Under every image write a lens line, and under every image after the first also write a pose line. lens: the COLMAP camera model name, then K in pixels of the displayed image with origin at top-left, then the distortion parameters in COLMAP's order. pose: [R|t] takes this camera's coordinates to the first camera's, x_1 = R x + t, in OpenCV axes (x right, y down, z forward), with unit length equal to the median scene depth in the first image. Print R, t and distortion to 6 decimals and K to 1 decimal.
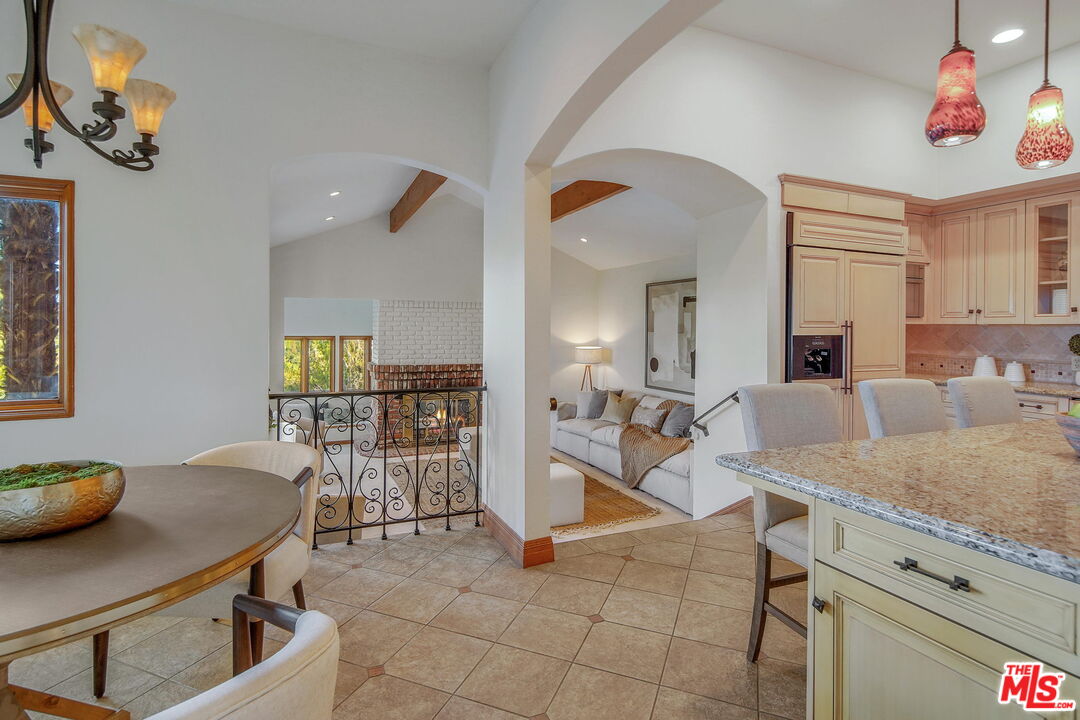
lens RADIAL K [[525.1, 0, 548.9], [0, 525.1, 330.0], [0, 0, 1]] dist [-0.000482, -0.000273]
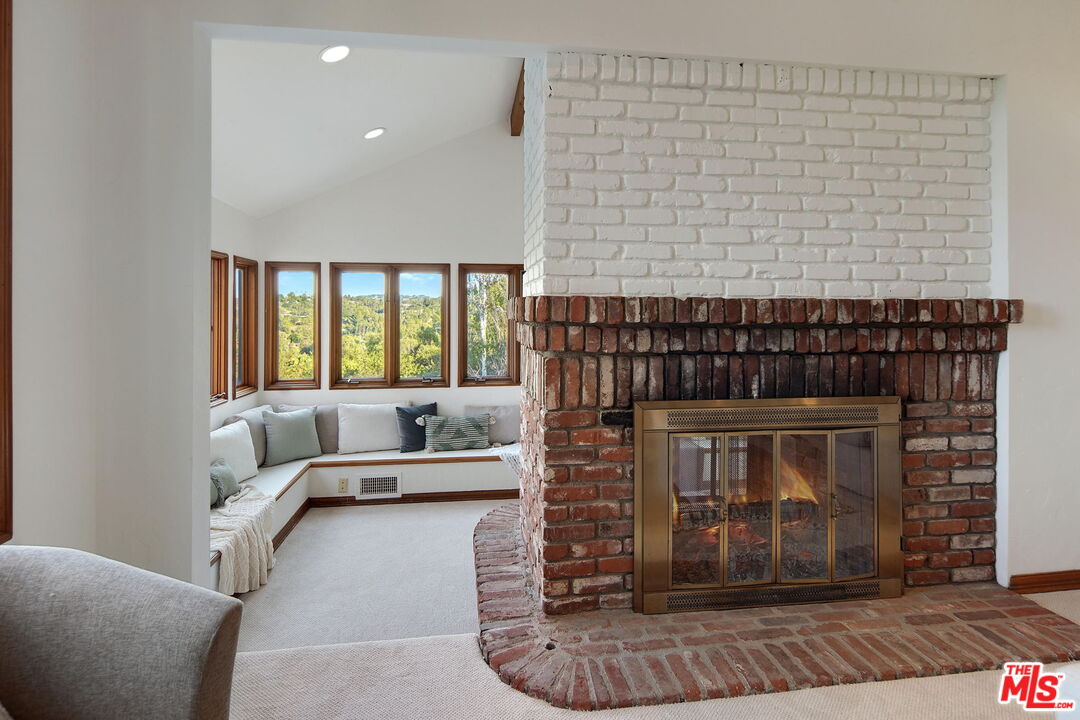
lens RADIAL K [[525.1, 0, 530.5], [0, 525.1, 312.1], [0, 0, 1]] dist [-0.000482, -0.000273]
pose [[0.951373, -0.006499, -0.307971, -0.234167], [0.006563, 0.999978, -0.000828, 0.070023], [0.307970, -0.001234, 0.951395, 0.697002]]
